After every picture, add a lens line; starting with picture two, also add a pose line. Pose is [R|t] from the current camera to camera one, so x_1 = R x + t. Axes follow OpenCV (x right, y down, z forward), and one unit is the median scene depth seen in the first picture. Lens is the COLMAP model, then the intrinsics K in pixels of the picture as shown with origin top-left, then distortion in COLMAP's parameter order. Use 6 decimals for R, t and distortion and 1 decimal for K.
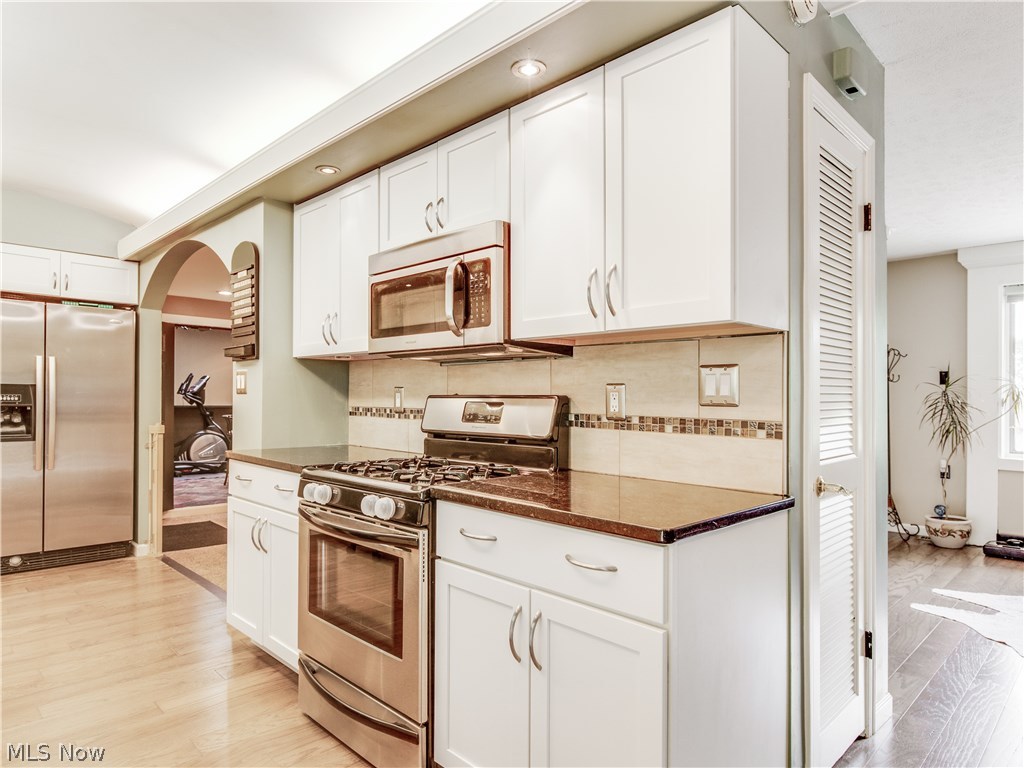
lens RADIAL K [[626.7, 0, 512.3], [0, 626.7, 392.6], [0, 0, 1]] dist [-0.001076, -0.000478]
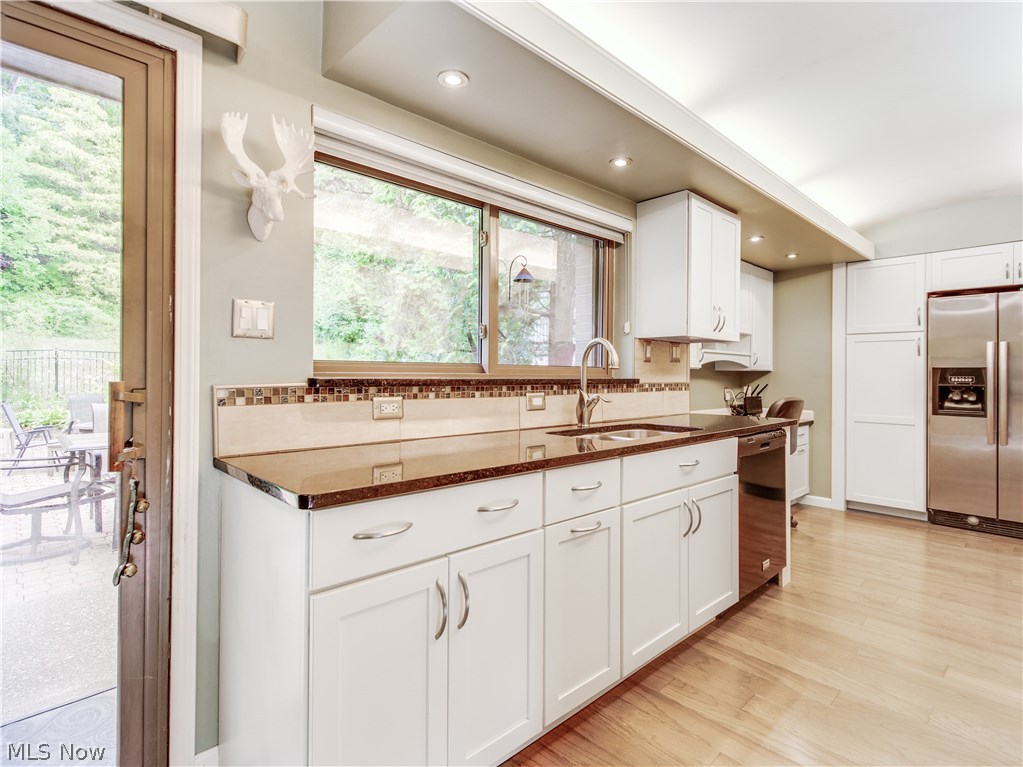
lens RADIAL K [[525.8, 0, 512.1], [0, 525.8, 376.5], [0, 0, 1]] dist [0.000961, 0.000283]
pose [[-0.027028, -0.003380, -0.999629, 0.204932], [0.004485, 0.999984, -0.003503, 0.002578], [0.999625, -0.004578, -0.027013, 0.174219]]
